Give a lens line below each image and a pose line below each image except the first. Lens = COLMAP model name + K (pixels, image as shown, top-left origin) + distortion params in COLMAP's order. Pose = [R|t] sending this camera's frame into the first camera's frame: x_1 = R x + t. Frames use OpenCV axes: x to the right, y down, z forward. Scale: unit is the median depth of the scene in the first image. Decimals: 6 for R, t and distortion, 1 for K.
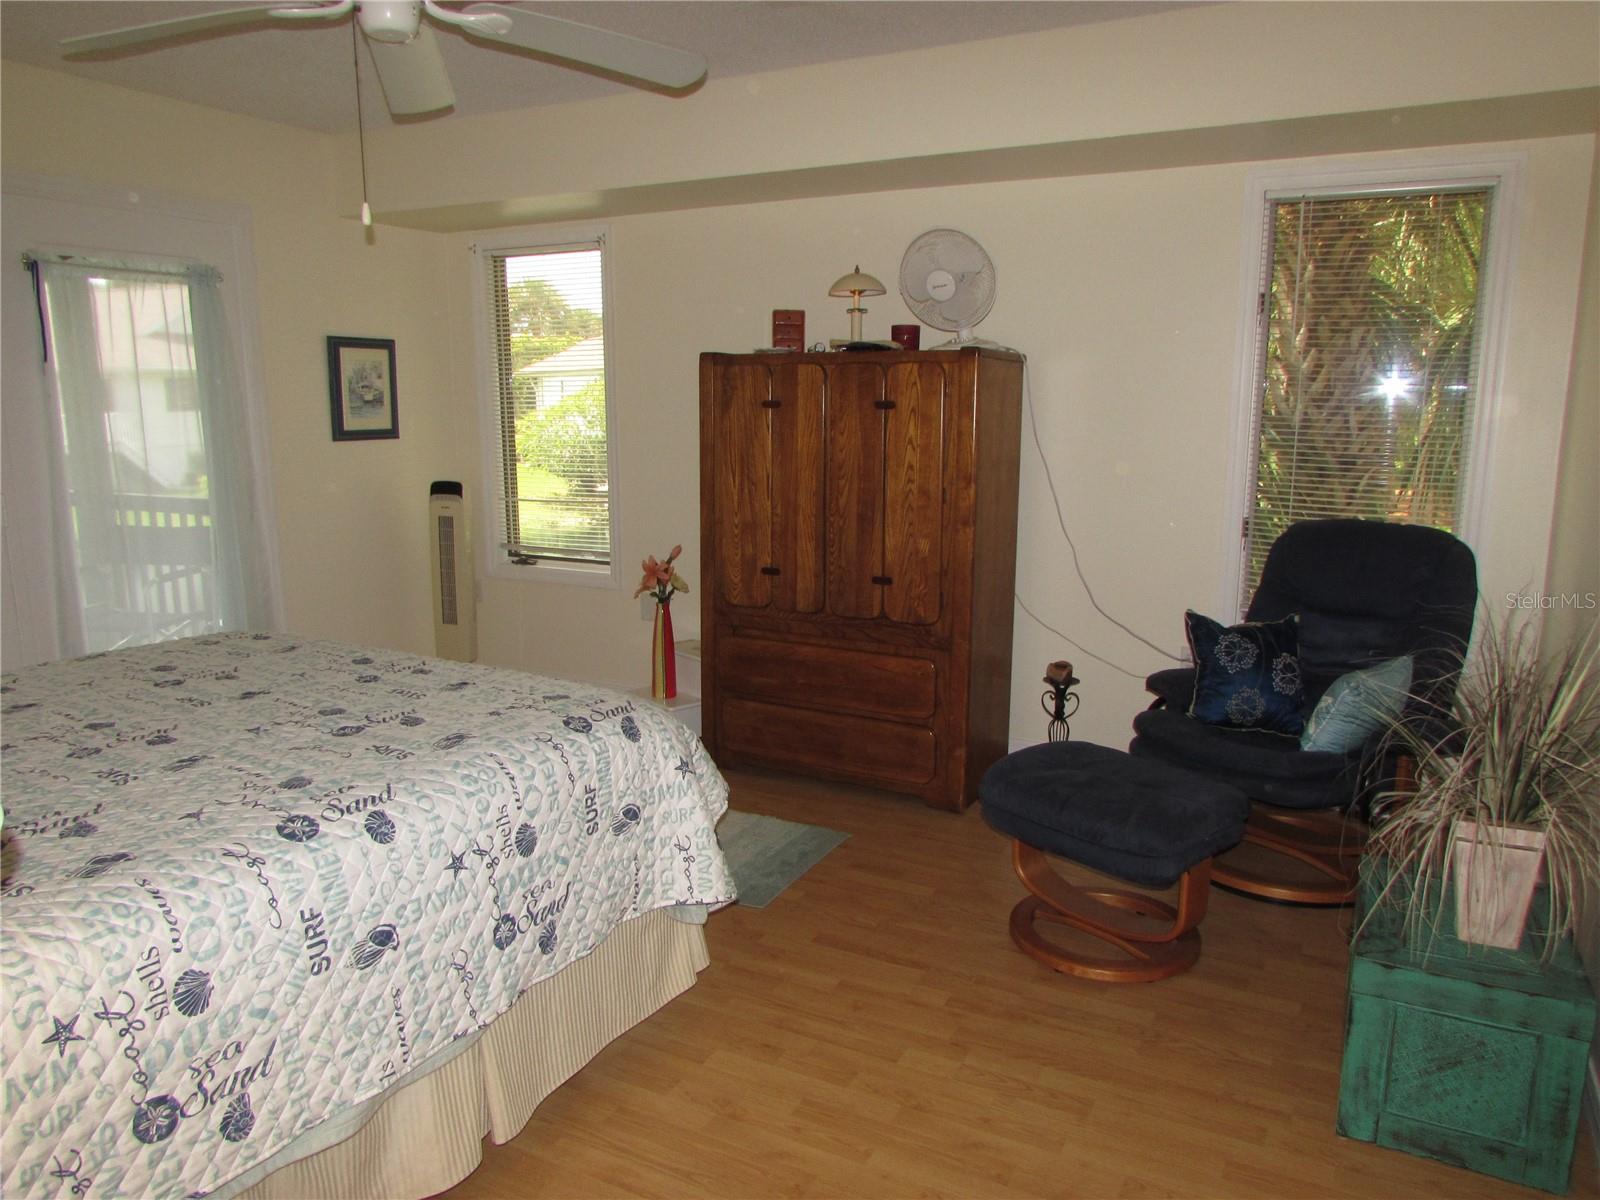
lens RADIAL K [[1120.6, 0, 806.4], [0, 1120.6, 595.0], [0, 0, 1]] dist [-0.037409, 0.022621]
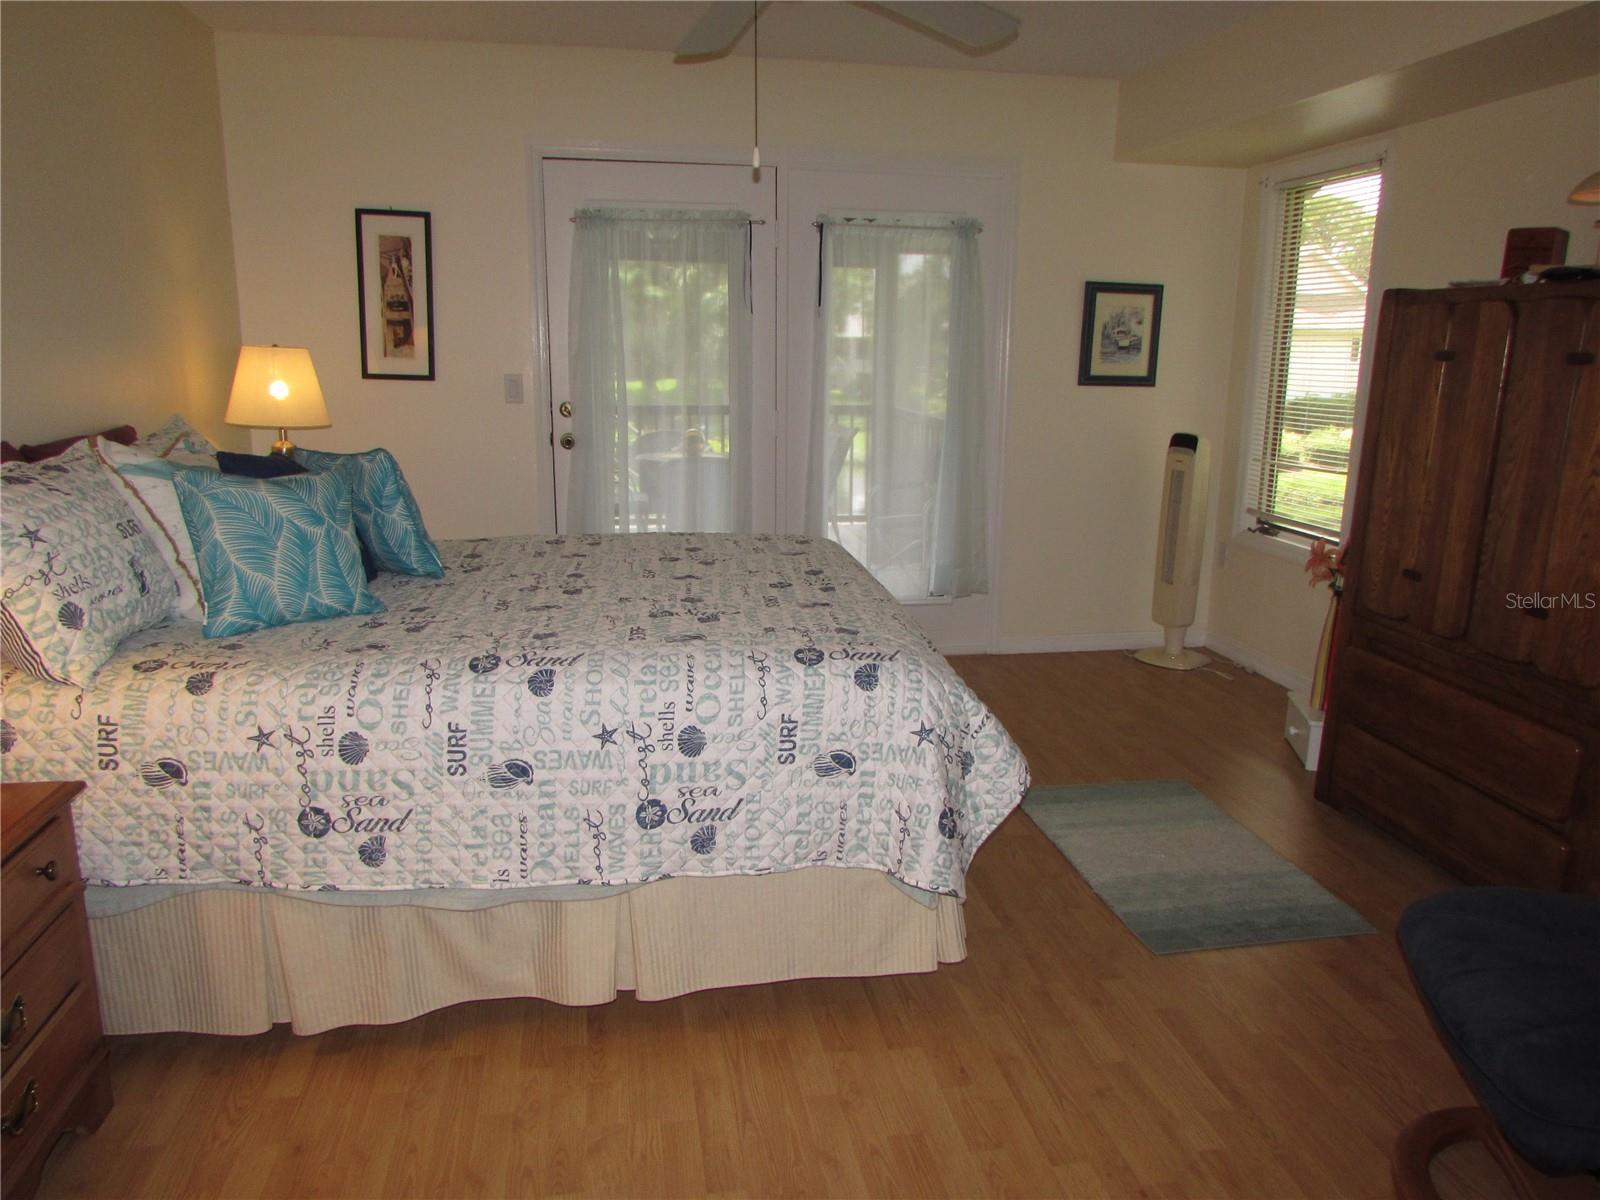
lens RADIAL K [[1129.0, 0, 806.9], [0, 1129.0, 599.9], [0, 0, 1]] dist [-0.045832, 0.027503]
pose [[0.618958, 0.185550, -0.763192, 0.576487], [-0.157104, 0.981306, 0.111165, -0.046693], [0.769551, 0.051094, 0.636538, 0.371518]]
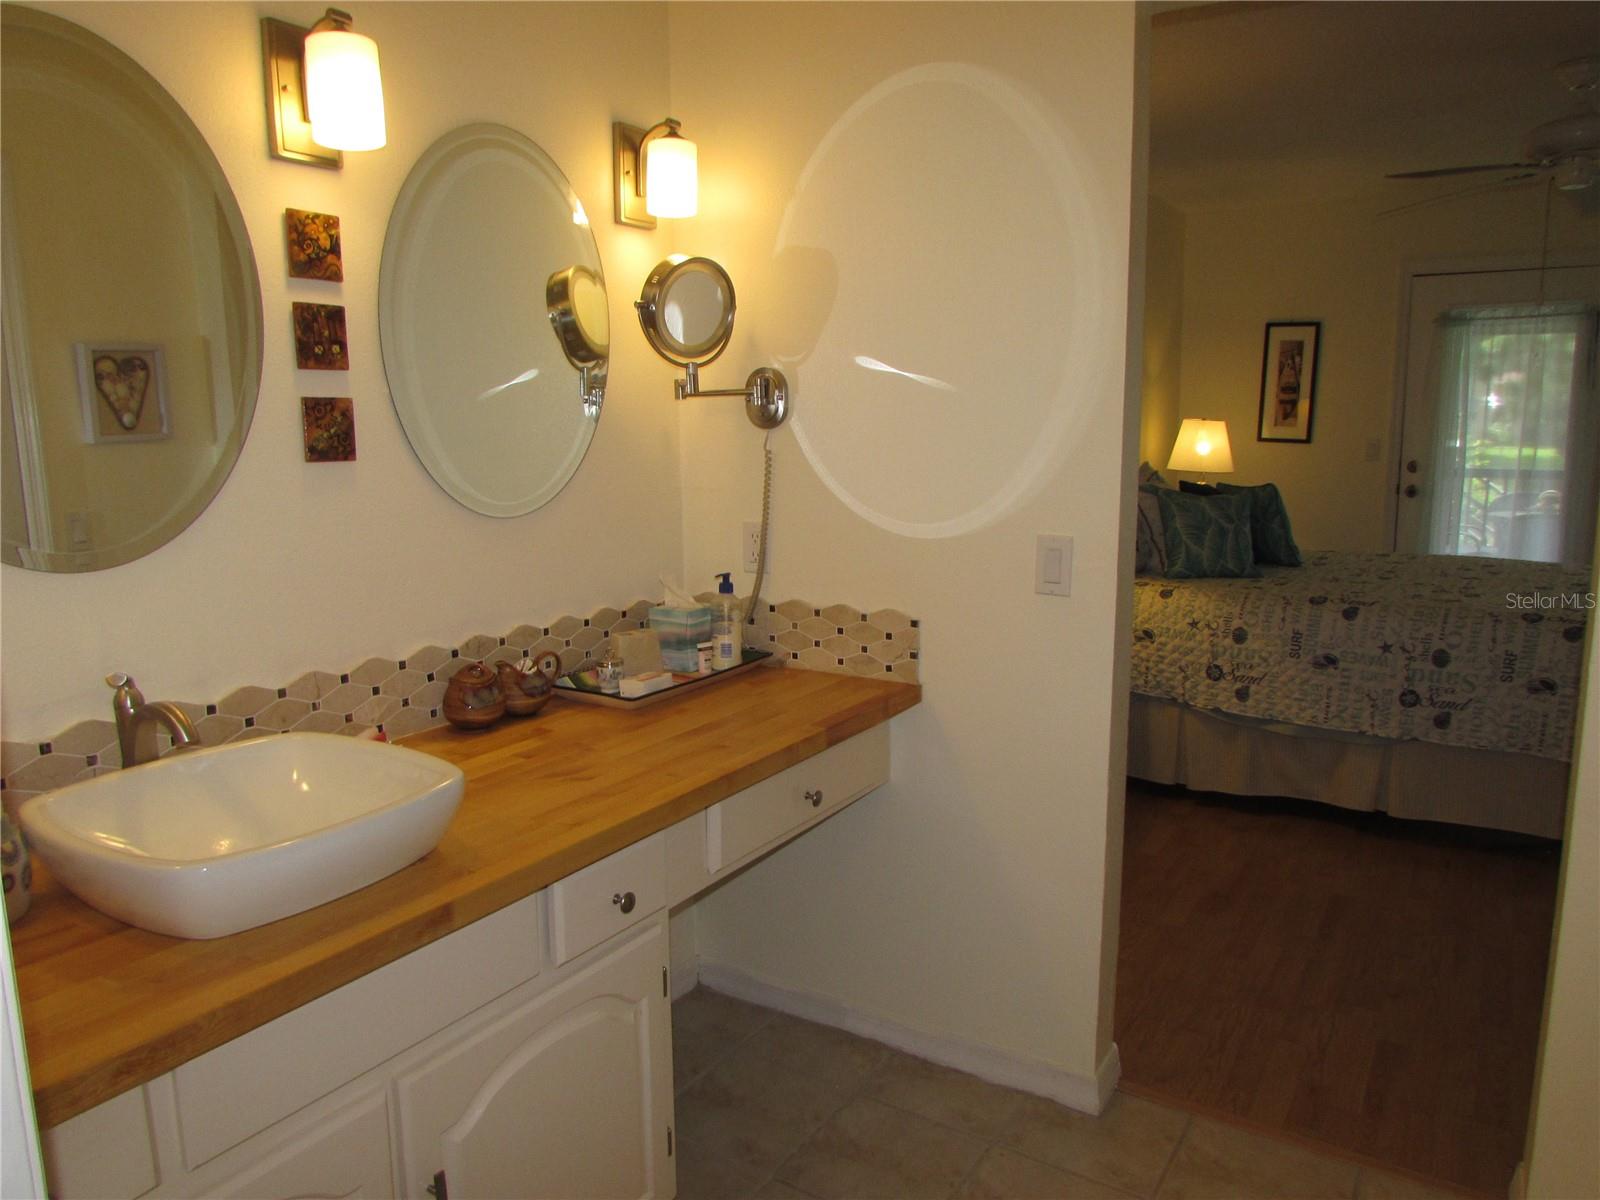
lens RADIAL K [[1129.0, 0, 806.9], [0, 1129.0, 599.9], [0, 0, 1]] dist [-0.045832, 0.027503]
pose [[-0.068008, 0.172181, -0.982715, 1.450715], [-0.169050, 0.968764, 0.181436, -0.019987], [0.983258, 0.178467, -0.036776, 0.056655]]
